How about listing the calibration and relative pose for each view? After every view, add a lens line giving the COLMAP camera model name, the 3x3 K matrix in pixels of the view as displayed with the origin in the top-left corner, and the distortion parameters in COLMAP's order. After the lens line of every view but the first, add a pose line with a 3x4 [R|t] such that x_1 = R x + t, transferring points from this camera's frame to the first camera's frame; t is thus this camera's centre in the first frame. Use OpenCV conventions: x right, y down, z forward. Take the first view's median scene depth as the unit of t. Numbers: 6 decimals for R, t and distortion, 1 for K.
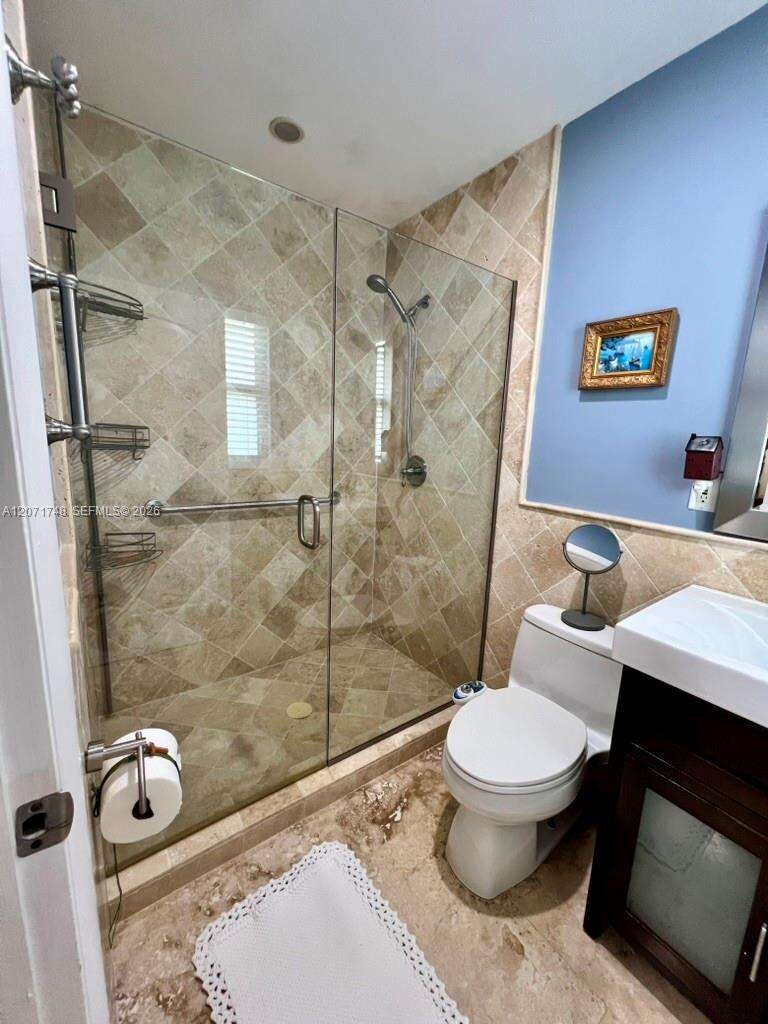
lens RADIAL K [[409.6, 0, 388.3], [0, 409.6, 512.0], [0, 0, 1]] dist [-0.002298, -0.000033]
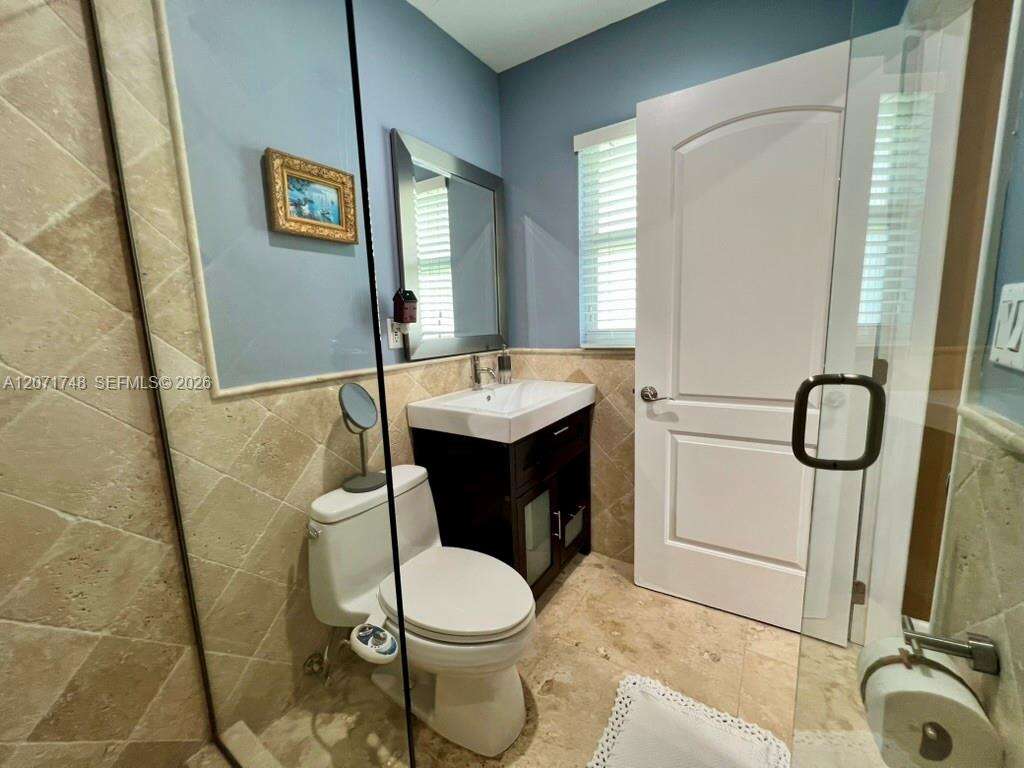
lens RADIAL K [[409.6, 0, 516.0], [0, 409.6, 379.0], [0, 0, 1]] dist [-0.002298, -0.000033]
pose [[-0.350804, -0.169623, 0.920958, -0.518763], [0.189654, 0.950209, 0.247252, -0.142854], [-0.917043, 0.261401, -0.301168, 0.955057]]
